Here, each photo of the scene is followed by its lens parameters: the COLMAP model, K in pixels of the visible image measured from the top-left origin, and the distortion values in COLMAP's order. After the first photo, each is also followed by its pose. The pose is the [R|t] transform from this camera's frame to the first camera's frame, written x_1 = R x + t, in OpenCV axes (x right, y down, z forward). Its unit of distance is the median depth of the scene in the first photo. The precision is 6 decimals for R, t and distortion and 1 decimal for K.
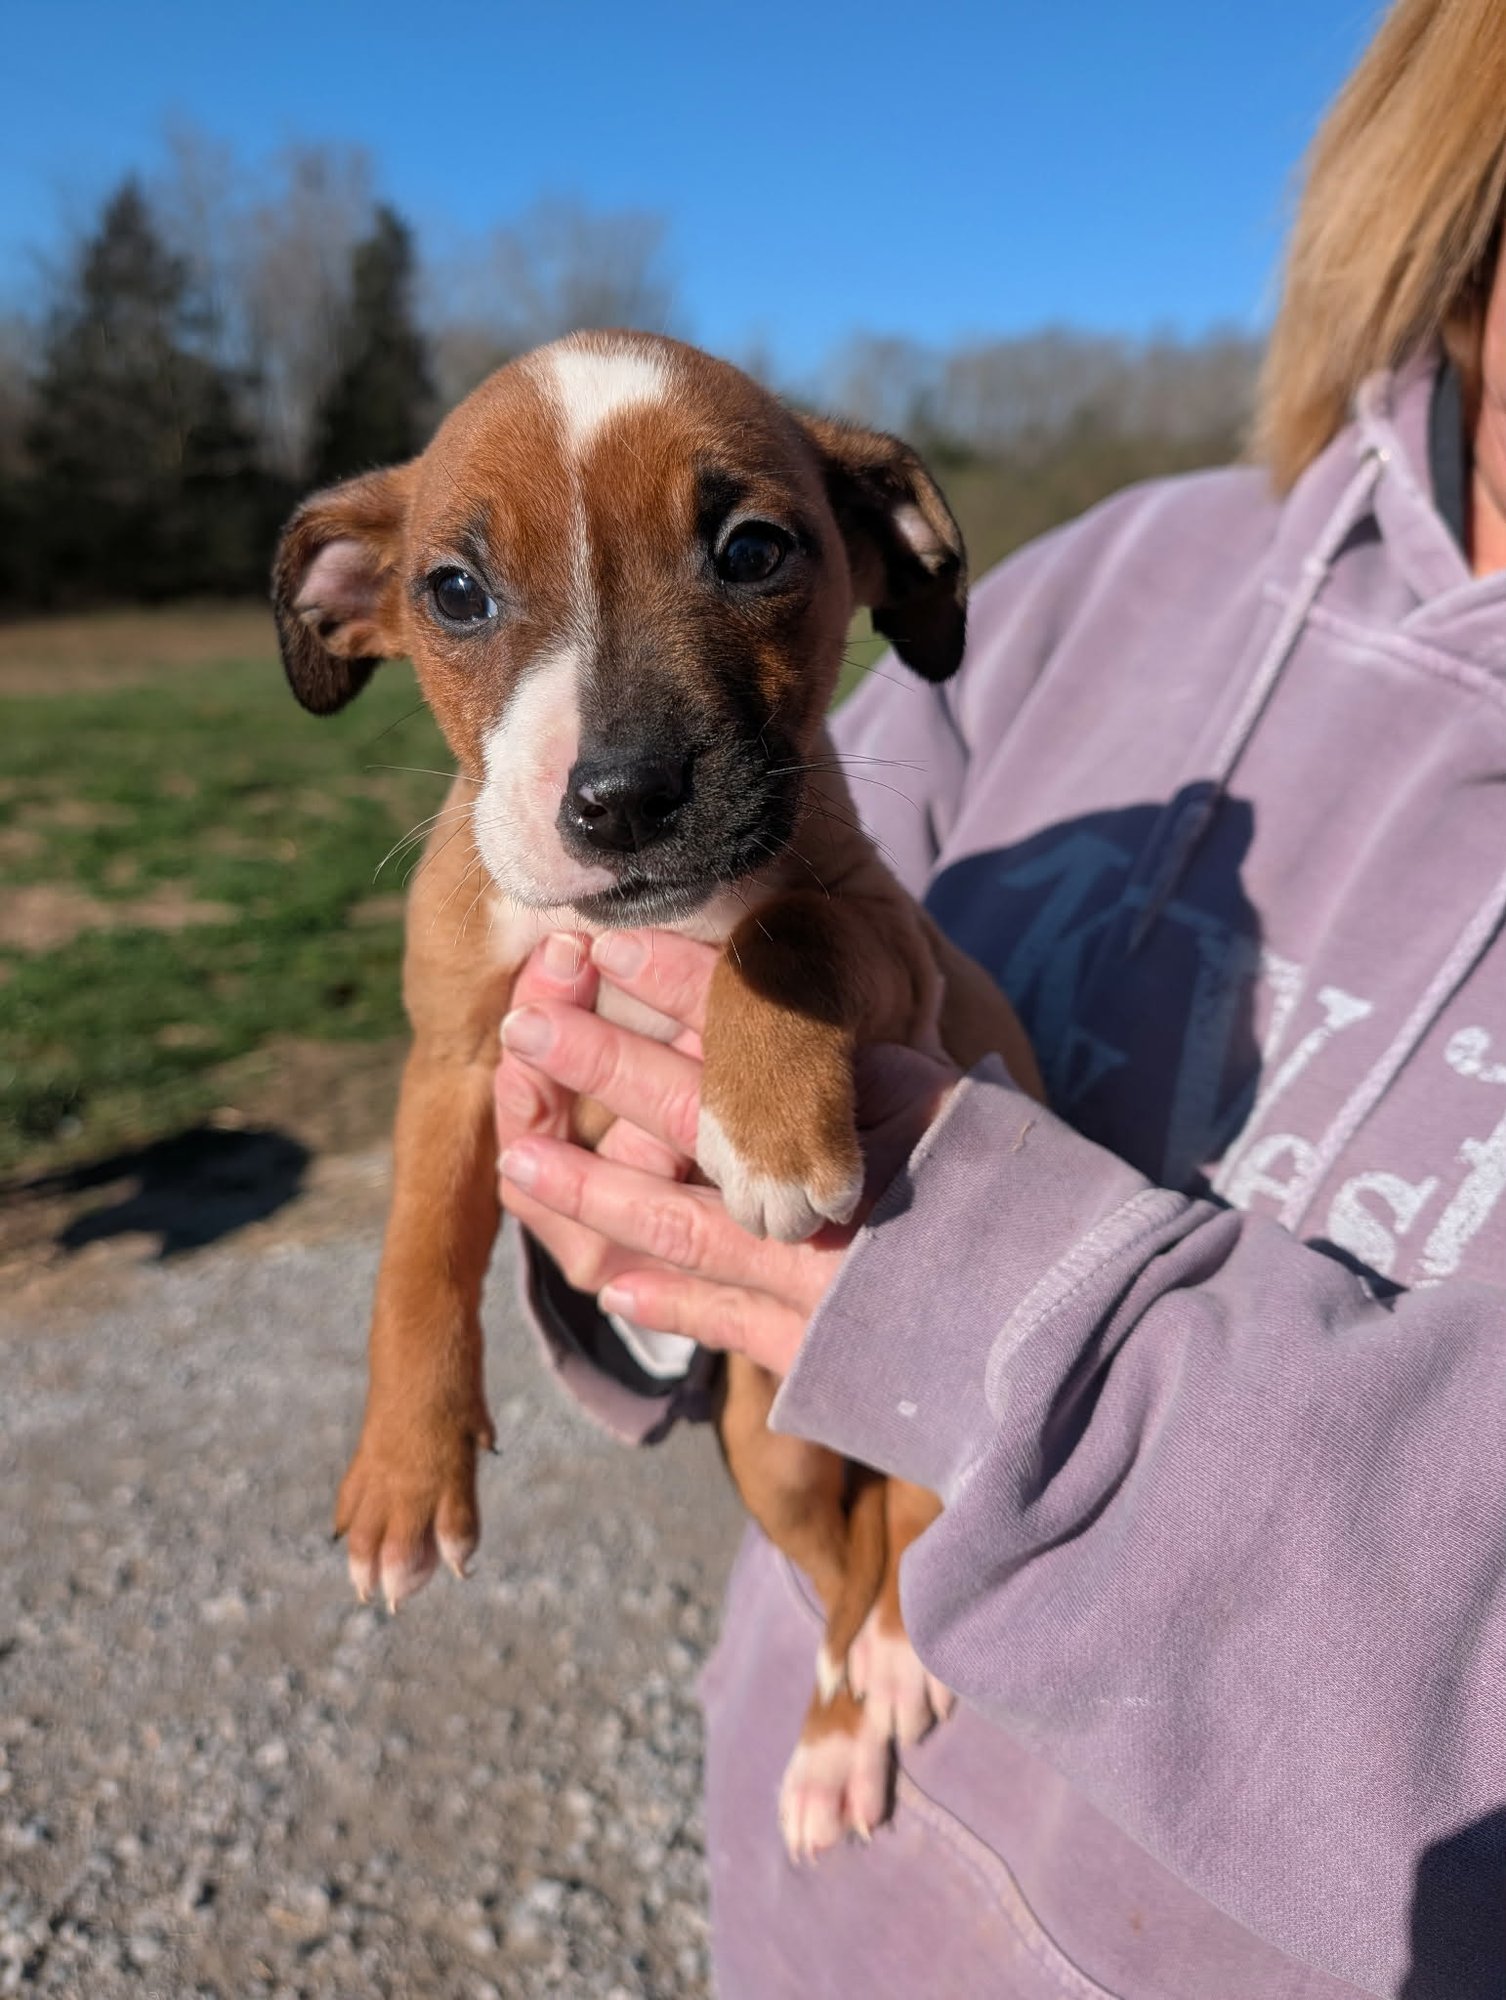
lens RADIAL K [[1526.5, 0, 754.9], [0, 1526.5, 951.7], [0, 0, 1]] dist [-0.008442, 0.003593]
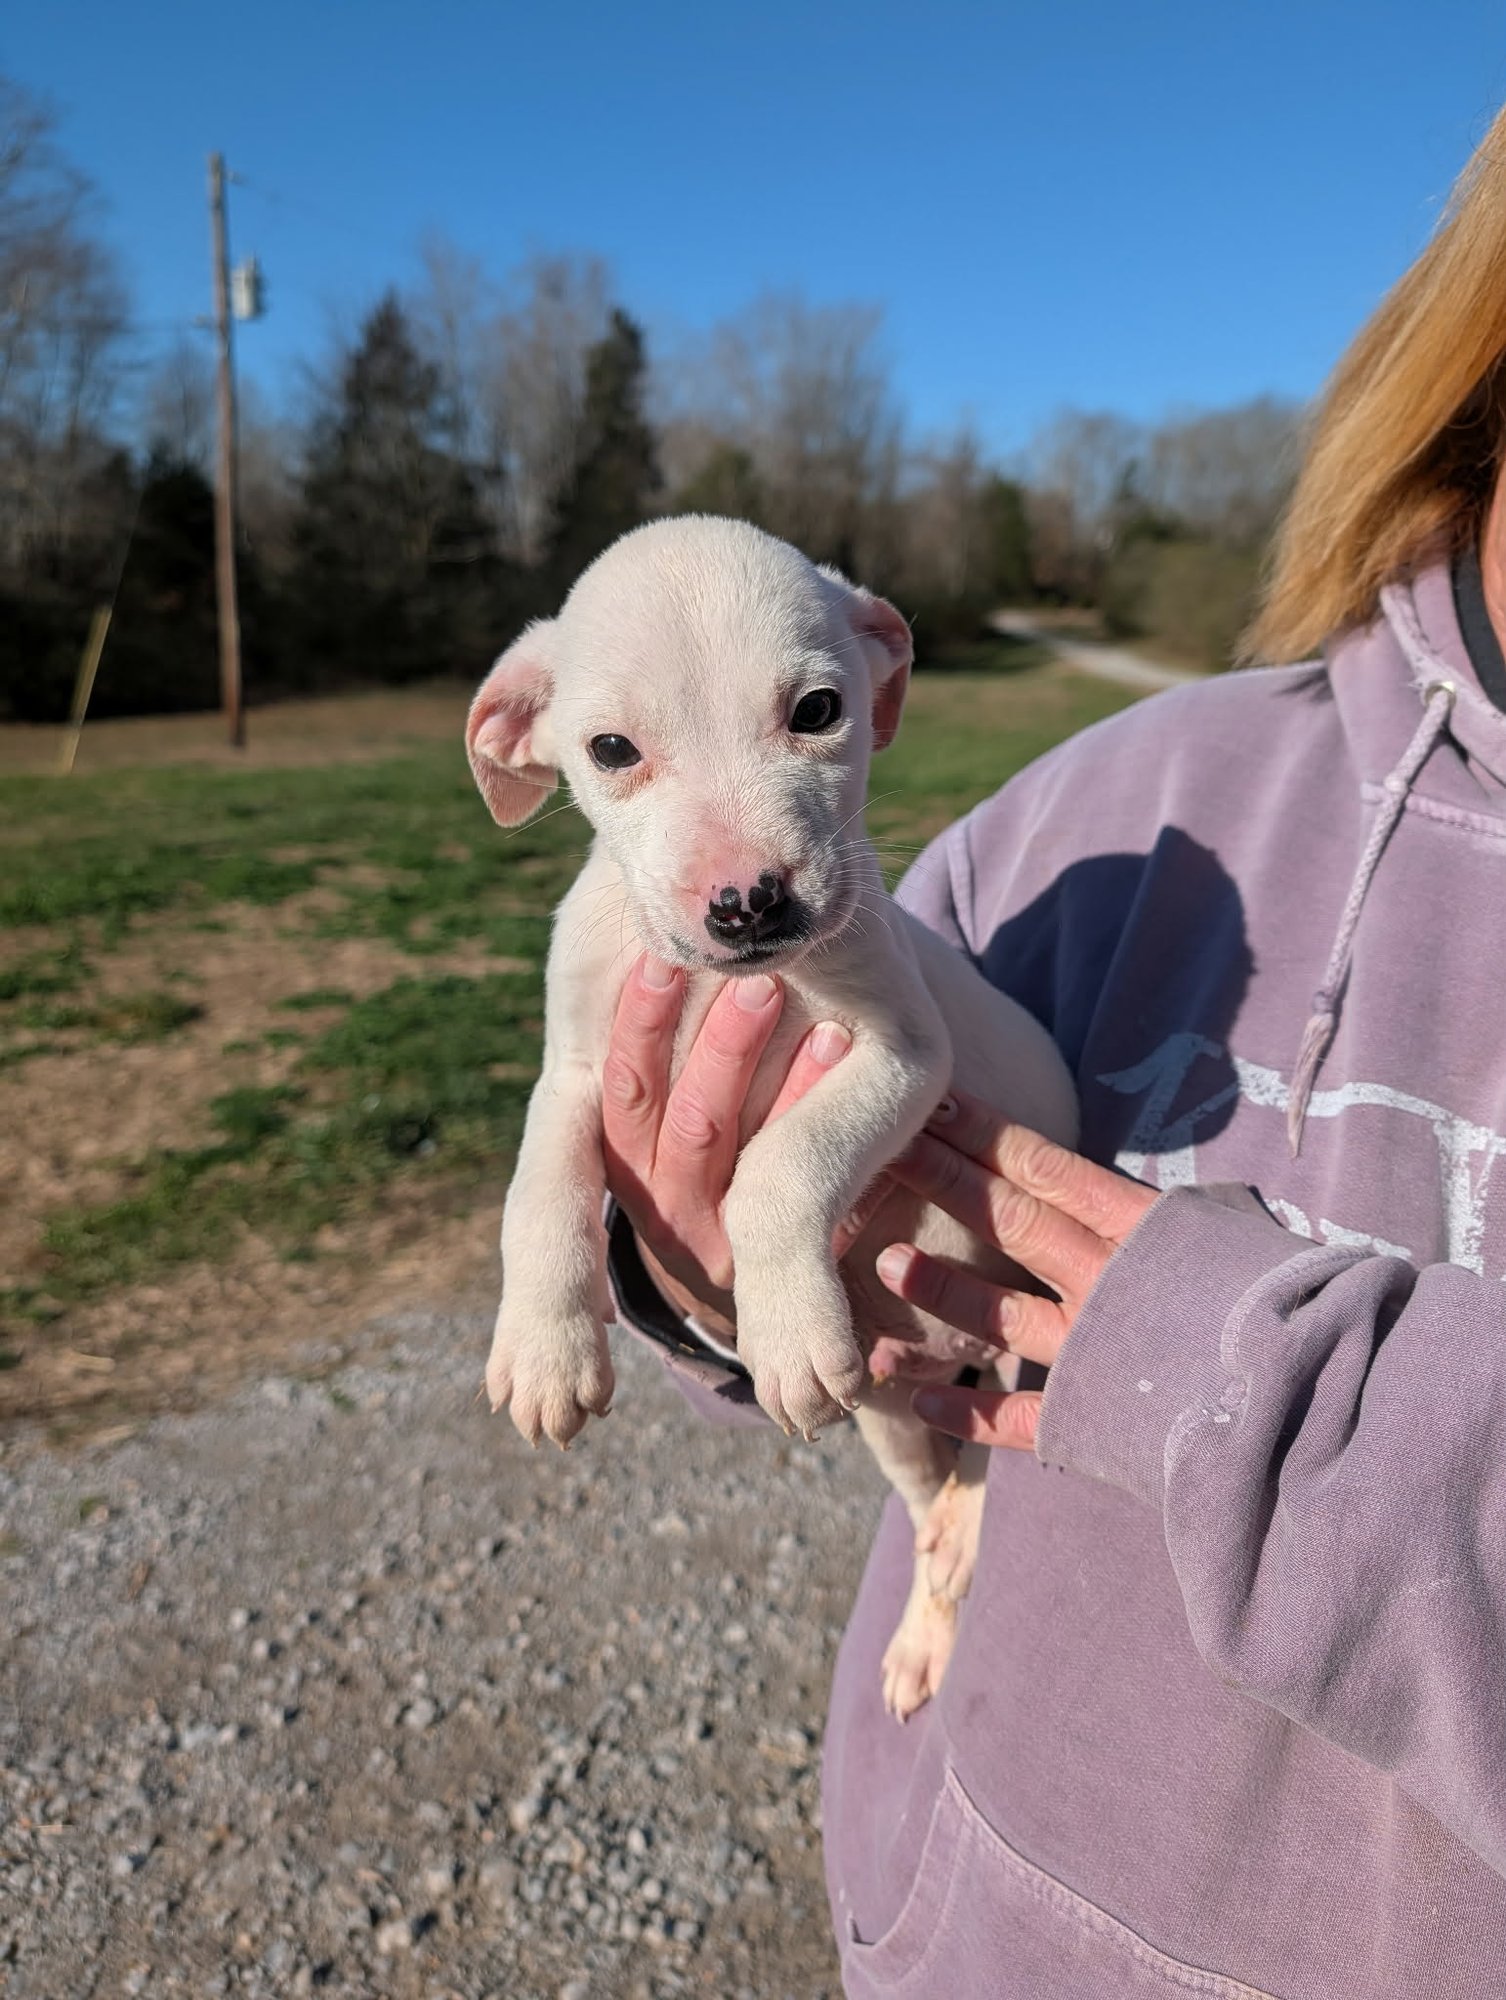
lens RADIAL K [[1526.5, 0, 754.9], [0, 1526.5, 951.7], [0, 0, 1]] dist [-0.008442, 0.003593]
pose [[0.992807, 0.010186, -0.119296, -0.146829], [-0.015561, 0.998901, -0.044210, 0.032352], [0.118714, 0.045748, 0.991874, -0.210706]]
